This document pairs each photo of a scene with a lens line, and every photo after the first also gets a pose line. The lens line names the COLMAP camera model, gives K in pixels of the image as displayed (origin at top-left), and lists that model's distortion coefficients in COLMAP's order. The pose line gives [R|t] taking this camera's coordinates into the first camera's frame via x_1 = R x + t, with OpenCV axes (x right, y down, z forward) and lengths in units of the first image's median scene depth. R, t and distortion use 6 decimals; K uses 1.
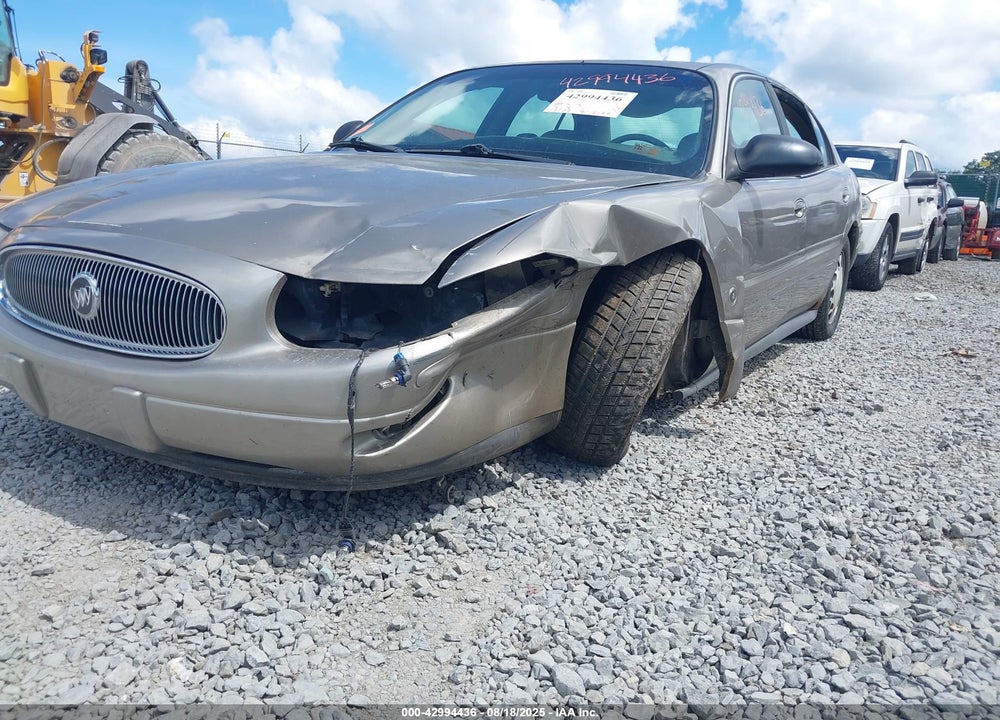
lens RADIAL K [[825.3, 0, 500.0], [0, 825.3, 360.0], [0, 0, 1]] dist [0.007724, 0.005358]
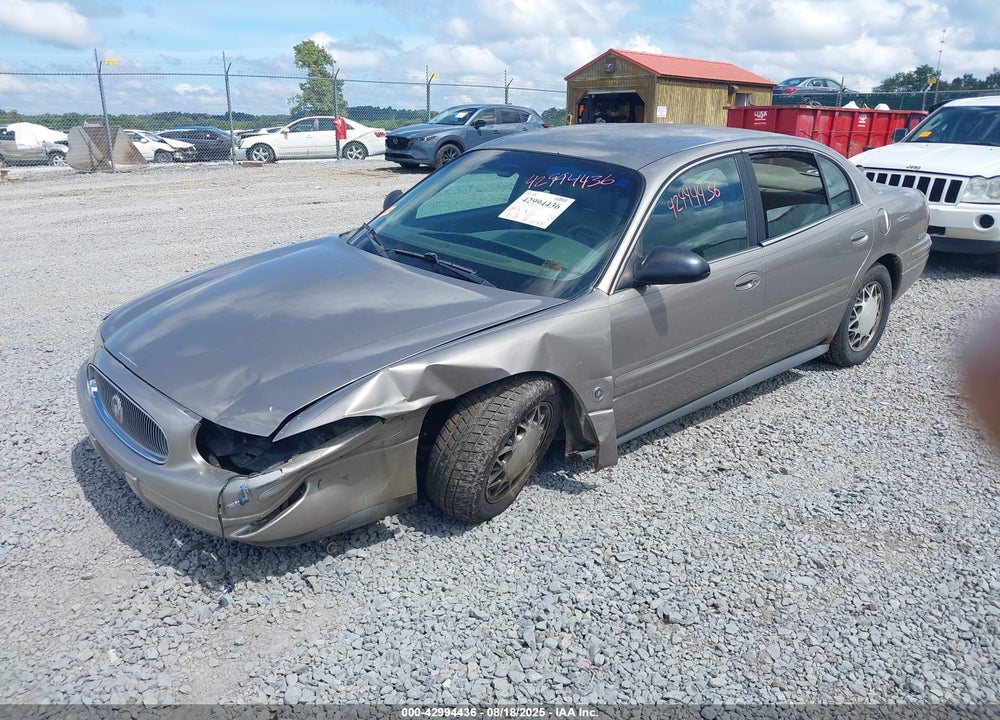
lens RADIAL K [[847.7, 0, 503.5], [0, 847.7, 342.1], [0, 0, 1]] dist [-0.004067, 0.012885]
pose [[0.959018, 0.043522, -0.279983, 0.682281], [-0.017644, 0.995388, 0.094293, -0.374319], [0.282796, -0.085489, 0.955363, -0.368613]]
